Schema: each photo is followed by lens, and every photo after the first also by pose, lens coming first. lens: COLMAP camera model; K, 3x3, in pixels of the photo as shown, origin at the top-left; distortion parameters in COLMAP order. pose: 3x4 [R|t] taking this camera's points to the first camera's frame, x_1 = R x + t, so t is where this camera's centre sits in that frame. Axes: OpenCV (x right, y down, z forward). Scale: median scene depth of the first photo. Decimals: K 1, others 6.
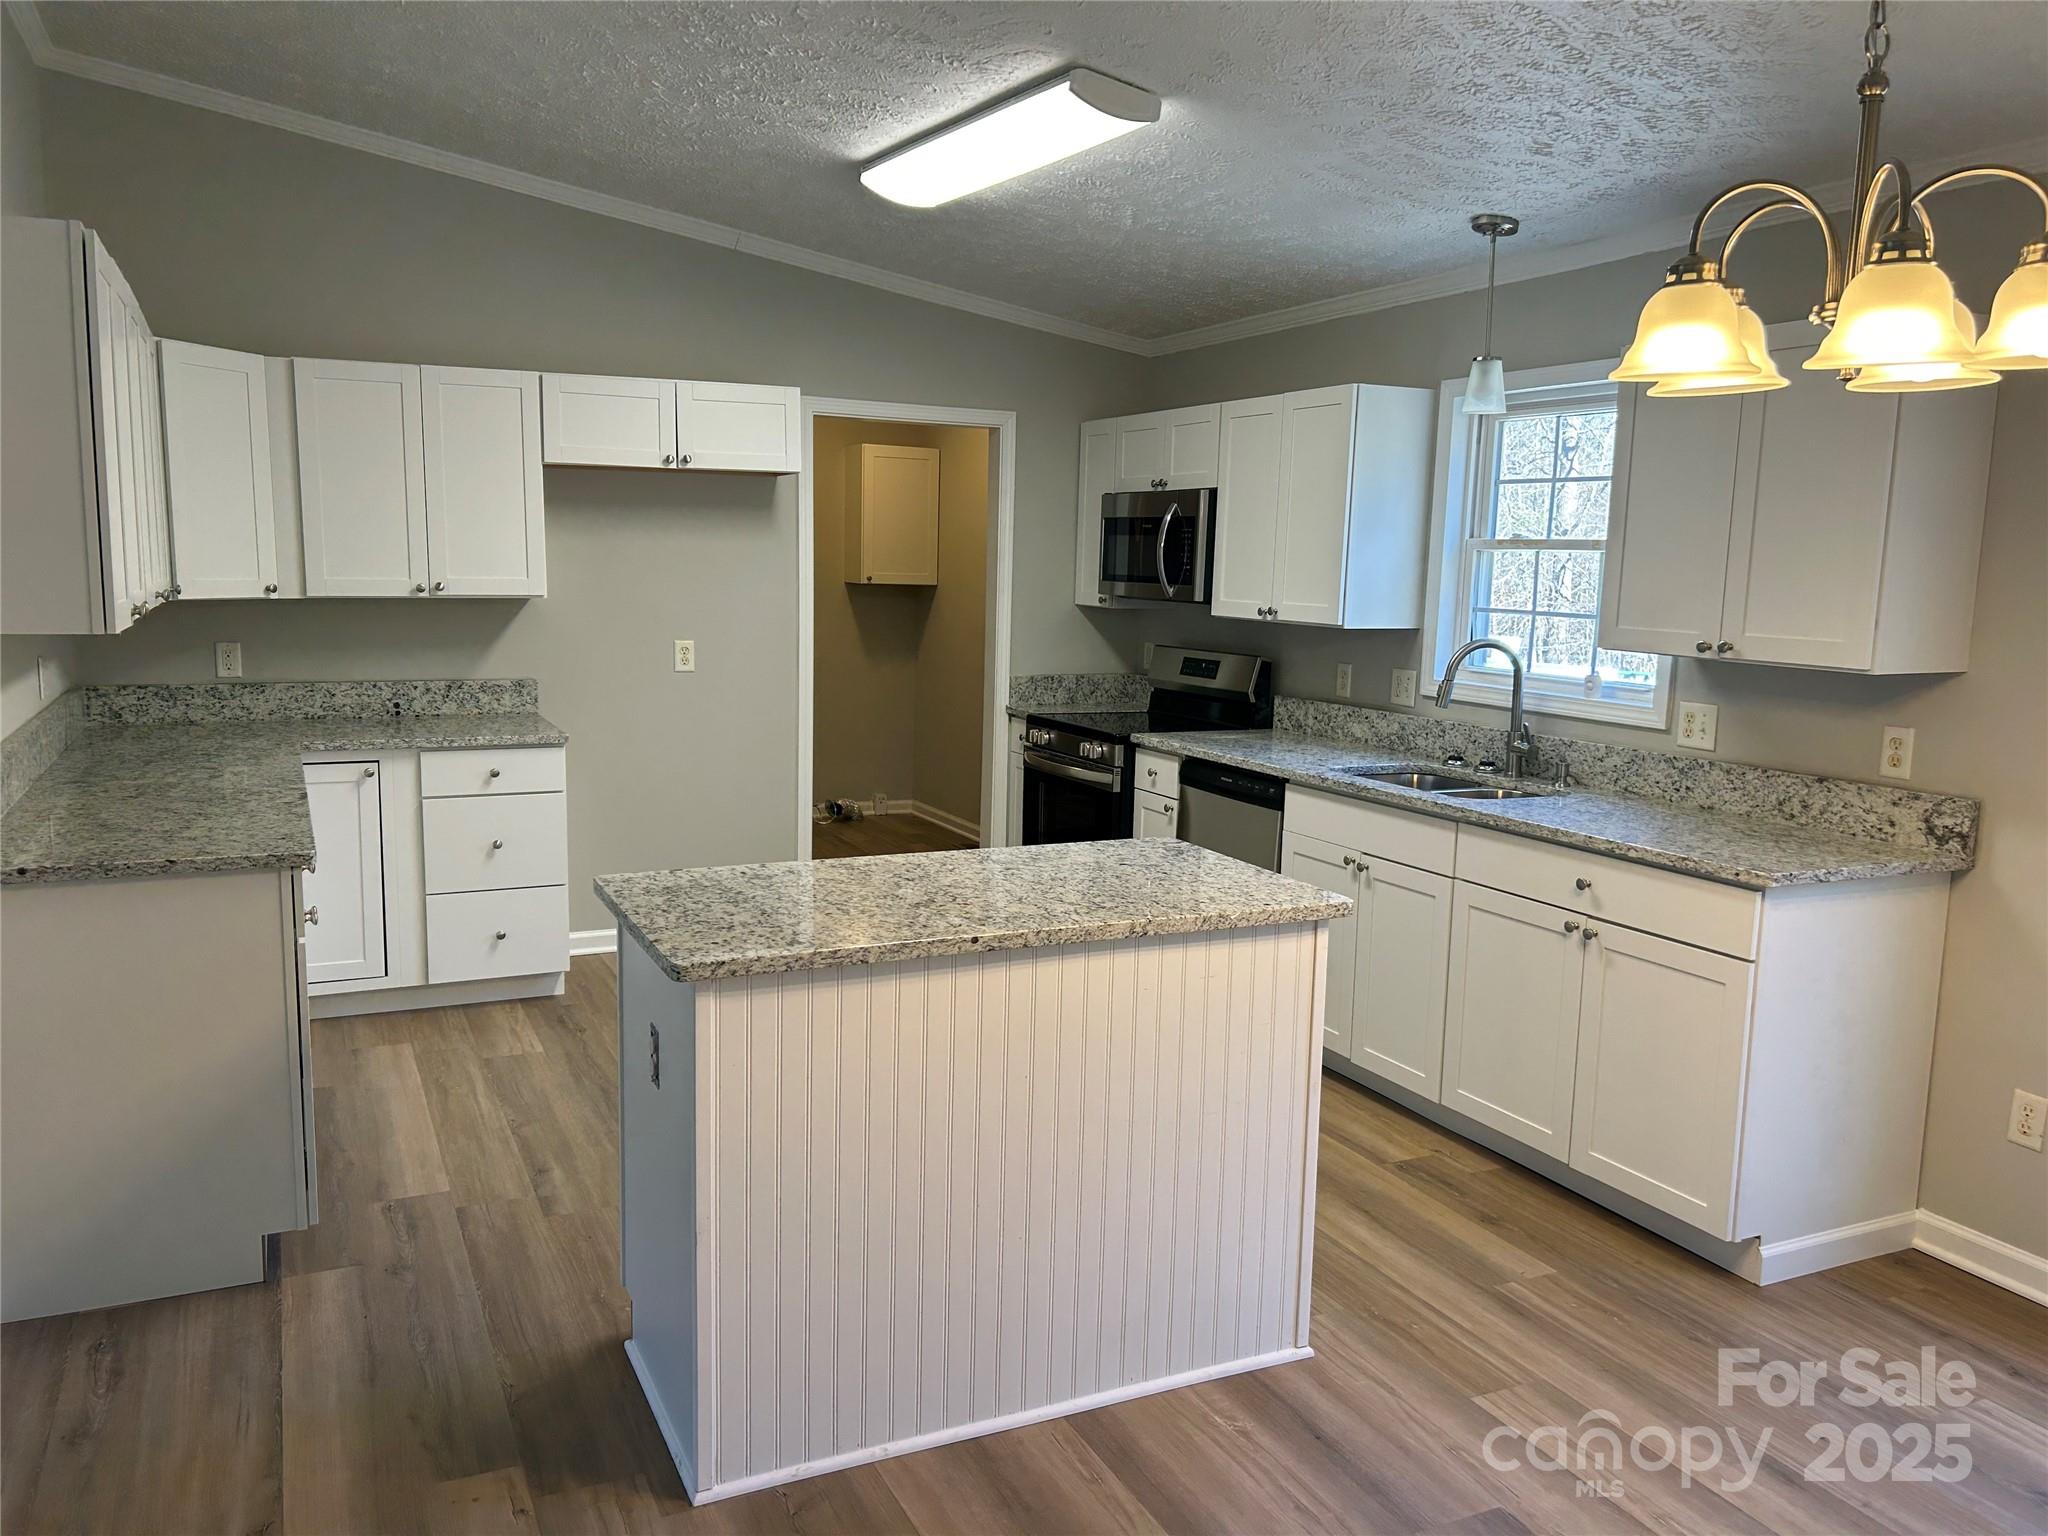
lens RADIAL K [[1544.6, 0, 1004.2], [0, 1544.6, 775.6], [0, 0, 1]] dist [0.078277, -0.088715]
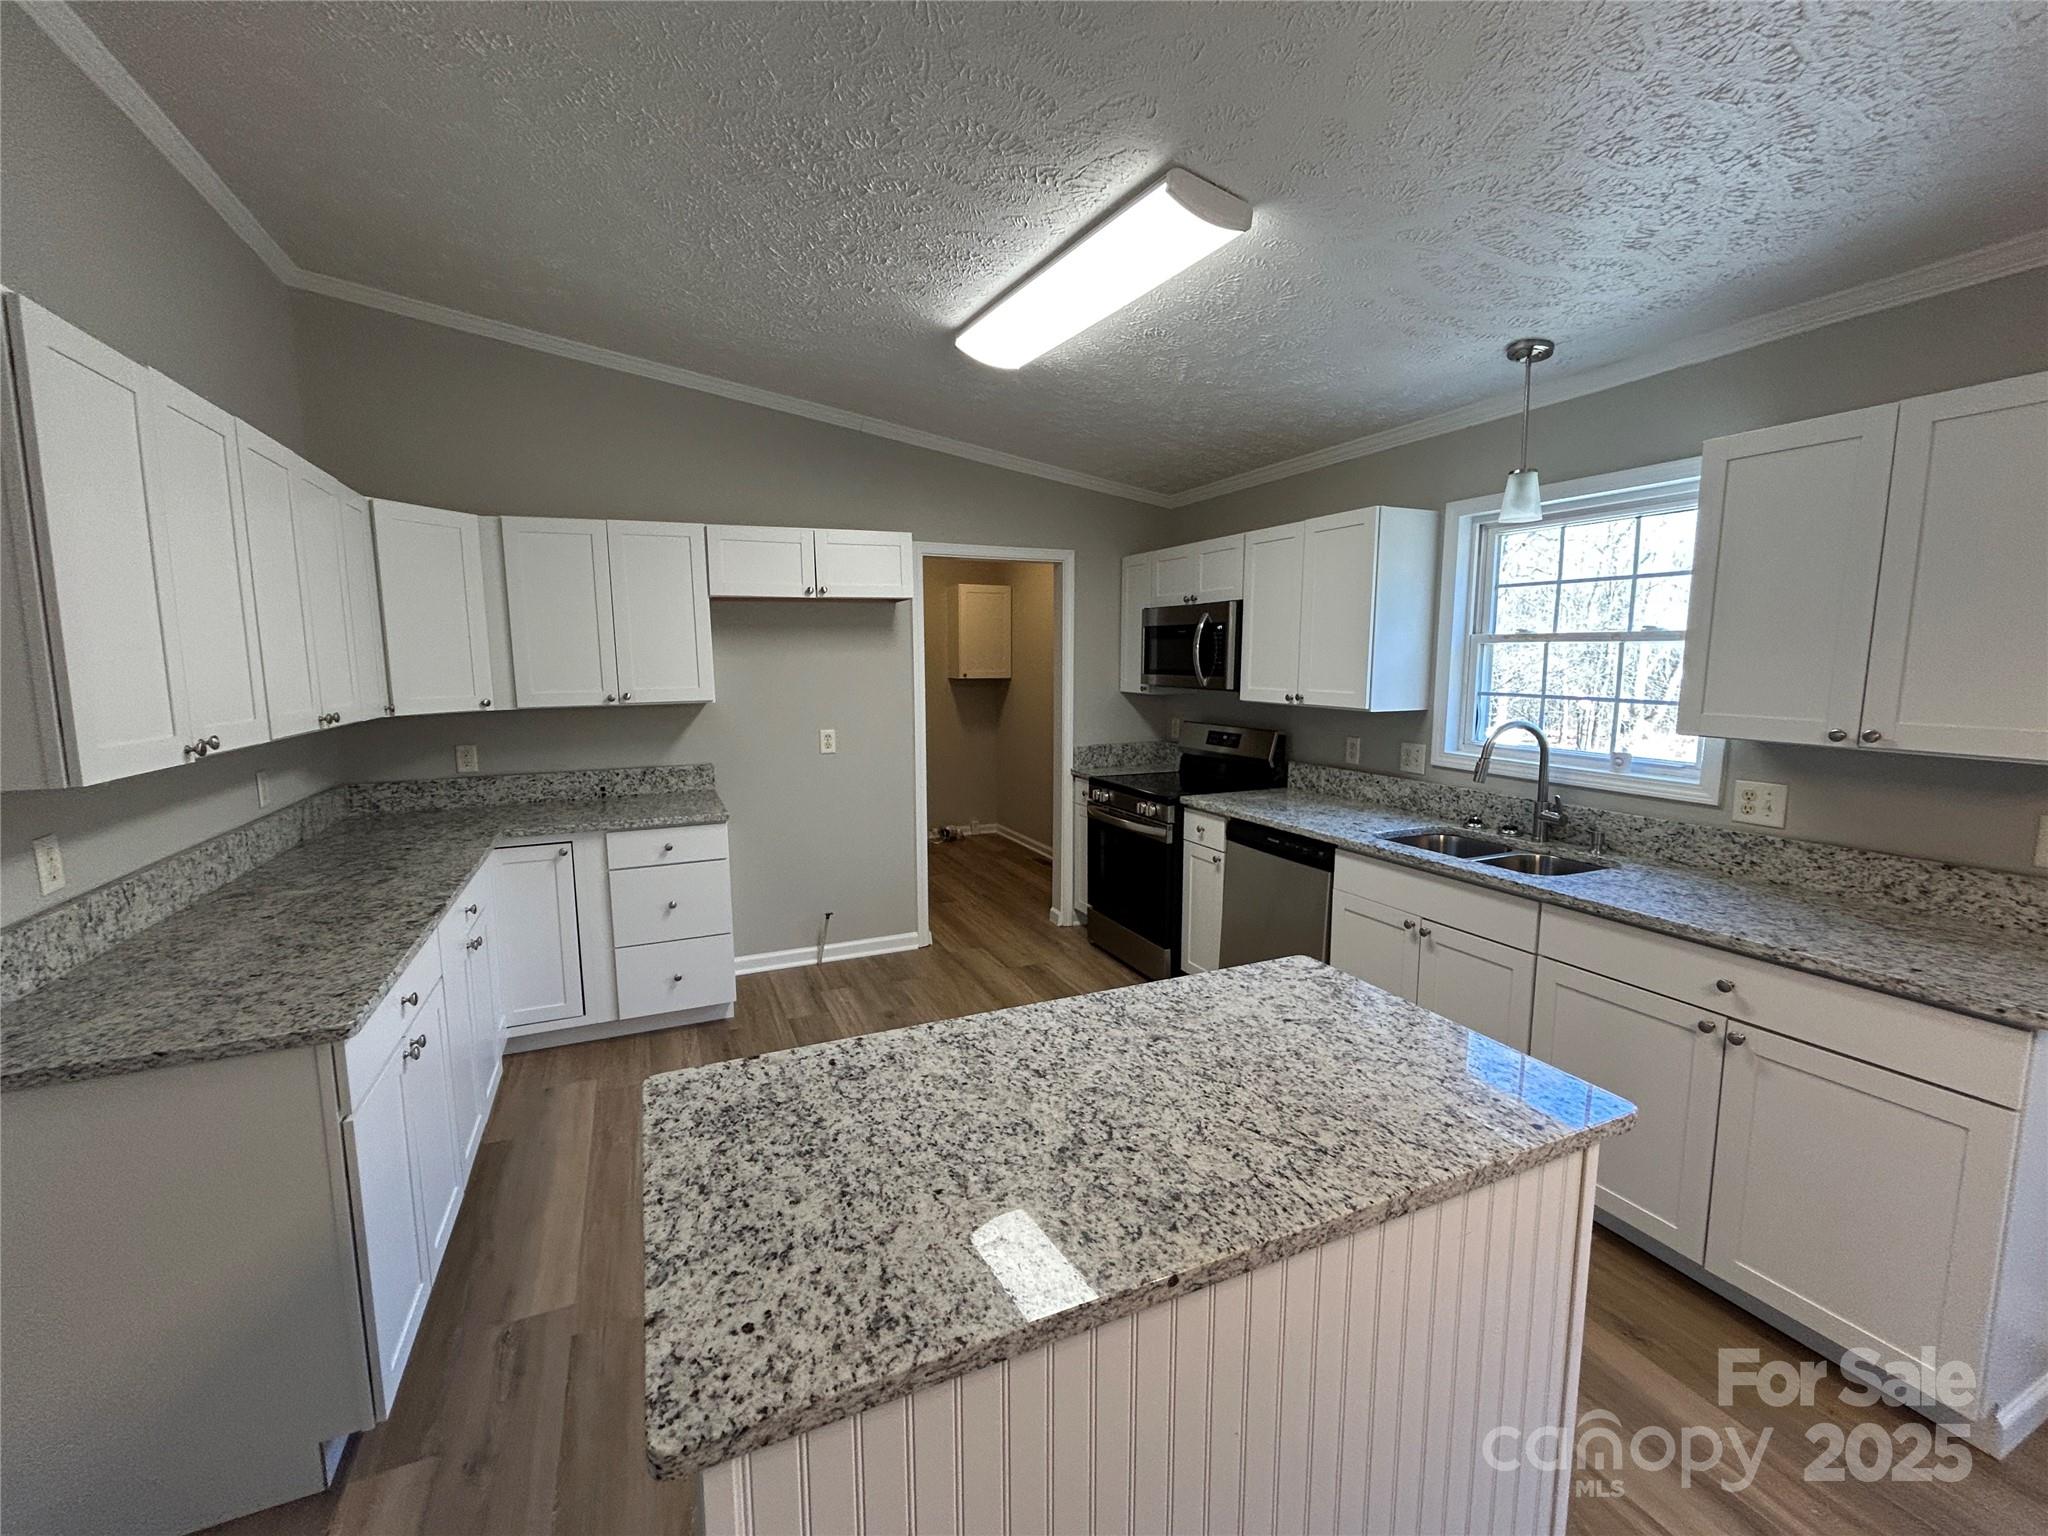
lens RADIAL K [[857.1, 0, 1017.5], [0, 857.1, 764.8], [0, 0, 1]] dist [0.000464, 0.001176]
pose [[0.999410, -0.024257, -0.024326, -0.035479], [0.023882, 0.999593, -0.015572, -0.050348], [0.024693, 0.014982, 0.999583, 0.337389]]
